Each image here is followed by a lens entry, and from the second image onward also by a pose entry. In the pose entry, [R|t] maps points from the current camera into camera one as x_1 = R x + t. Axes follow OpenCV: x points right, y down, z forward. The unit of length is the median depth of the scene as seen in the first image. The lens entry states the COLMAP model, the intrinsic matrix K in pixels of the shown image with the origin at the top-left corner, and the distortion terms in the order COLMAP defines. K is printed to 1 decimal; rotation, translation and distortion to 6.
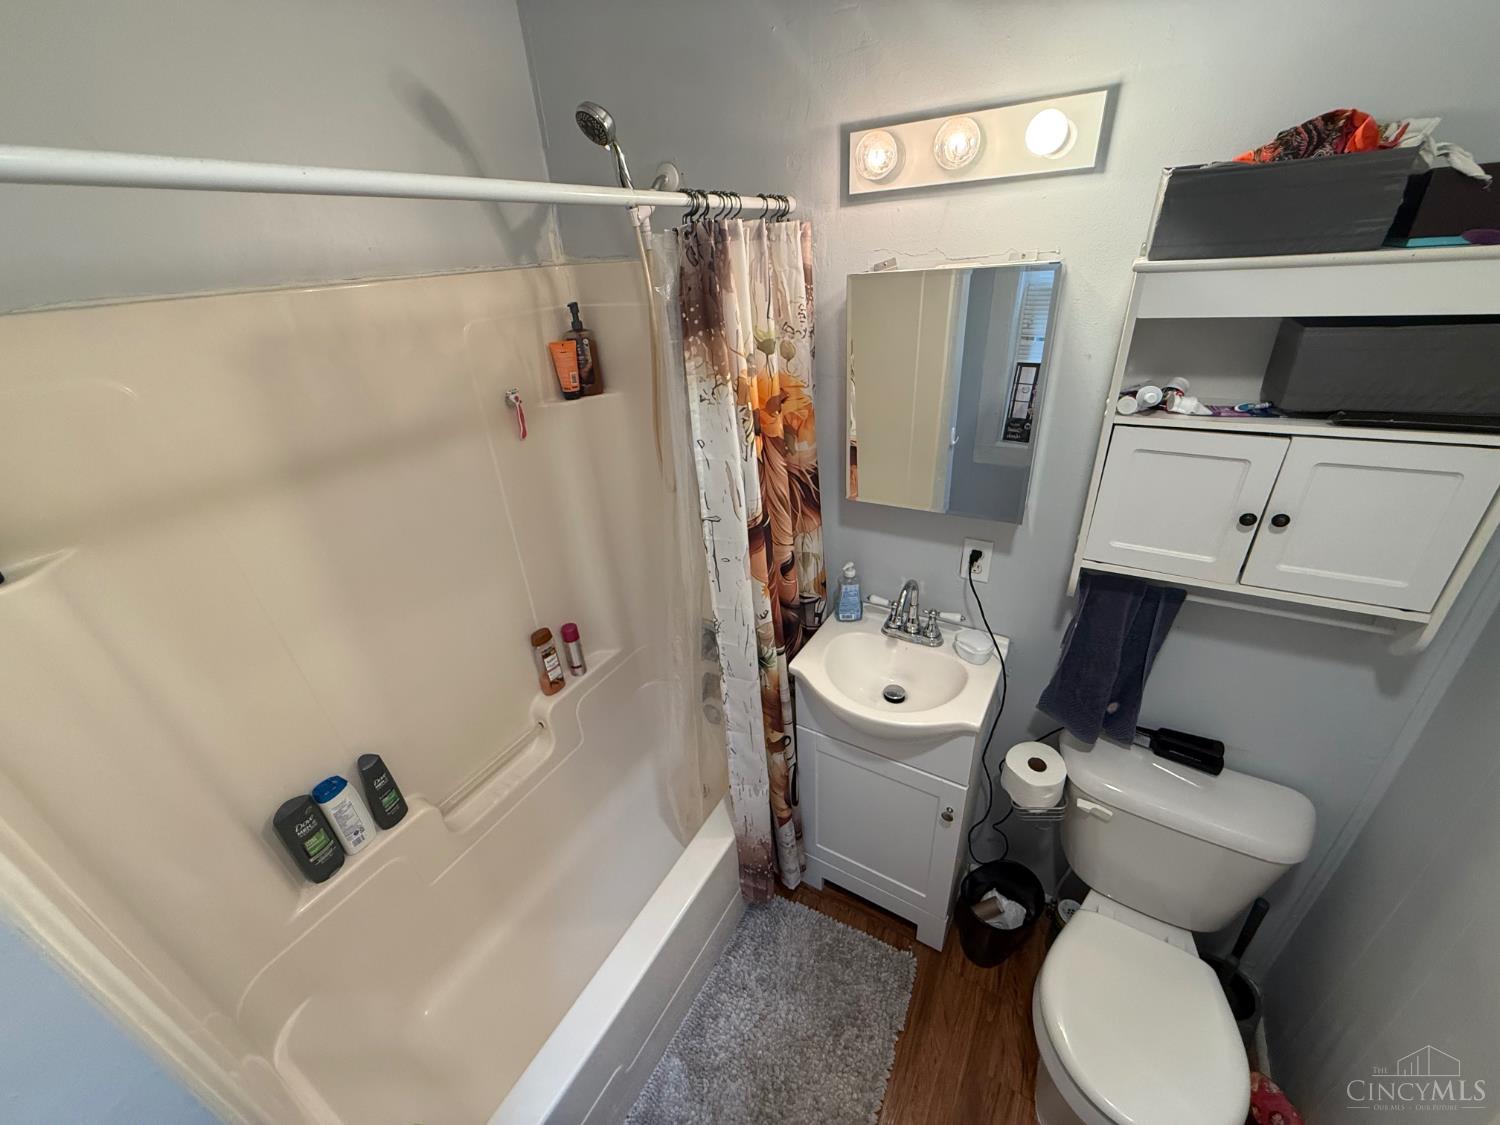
lens RADIAL K [[599.9, 0, 750.1], [0, 599.9, 563.9], [0, 0, 1]] dist [0.002641, 0.000394]
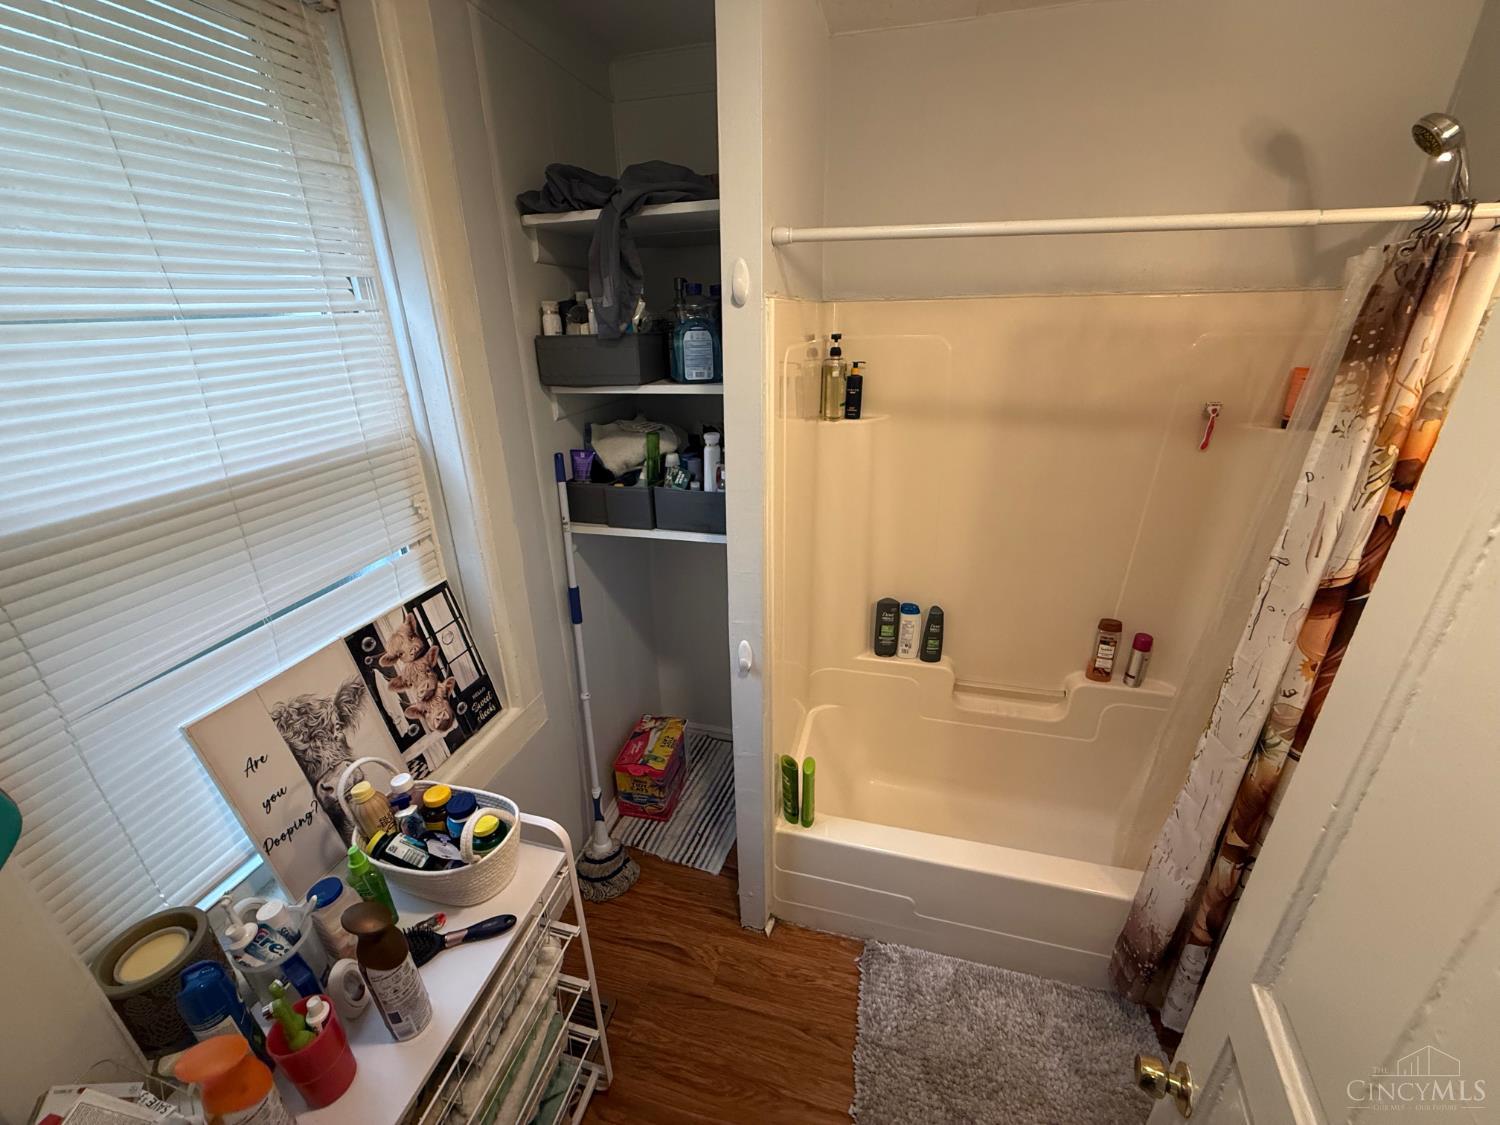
lens RADIAL K [[599.9, 0, 746.7], [0, 599.9, 562.1], [0, 0, 1]] dist [0.002641, 0.000394]
pose [[0.280798, 0.418299, -0.863816, 0.461116], [-0.456663, 0.849848, 0.263090, 0.053040], [0.844163, 0.320598, 0.429658, -0.065977]]
